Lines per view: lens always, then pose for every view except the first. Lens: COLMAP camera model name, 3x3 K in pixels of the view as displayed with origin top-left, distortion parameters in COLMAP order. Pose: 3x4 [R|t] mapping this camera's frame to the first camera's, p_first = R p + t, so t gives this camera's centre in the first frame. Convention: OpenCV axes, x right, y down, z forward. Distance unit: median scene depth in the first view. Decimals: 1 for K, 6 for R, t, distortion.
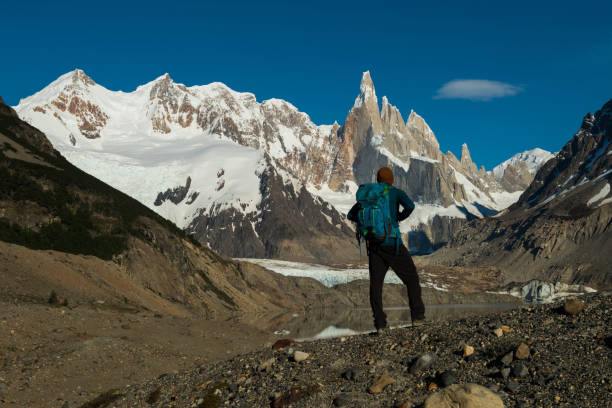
lens RADIAL K [[840.8, 0, 303.4], [0, 840.8, 205.6], [0, 0, 1]] dist [0.130671, 0.000000]
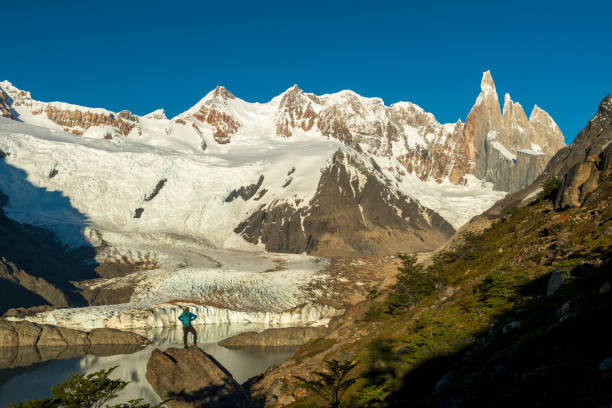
lens RADIAL K [[693.8, 0, 307.1], [0, 693.8, 203.4], [0, 0, 1]] dist [0.076354, 0.000000]
pose [[0.957651, -0.011216, -0.287712, 0.140107], [0.014052, 0.999871, 0.007794, -0.002791], [0.287587, -0.011506, 0.957685, 0.113238]]
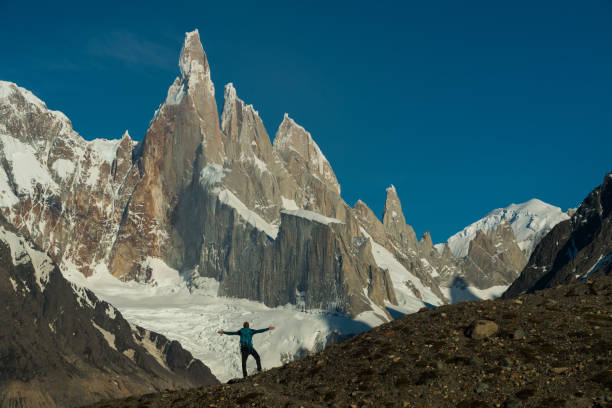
lens RADIAL K [[1777.0, 0, 310.1], [0, 1777.0, 203.3], [0, 0, 1]] dist [0.303191, 0.000000]
pose [[0.989502, 0.022752, 0.142719, -0.002284], [-0.014100, 0.998017, -0.061347, 0.000245], [-0.143832, 0.058690, 0.987860, -0.007505]]
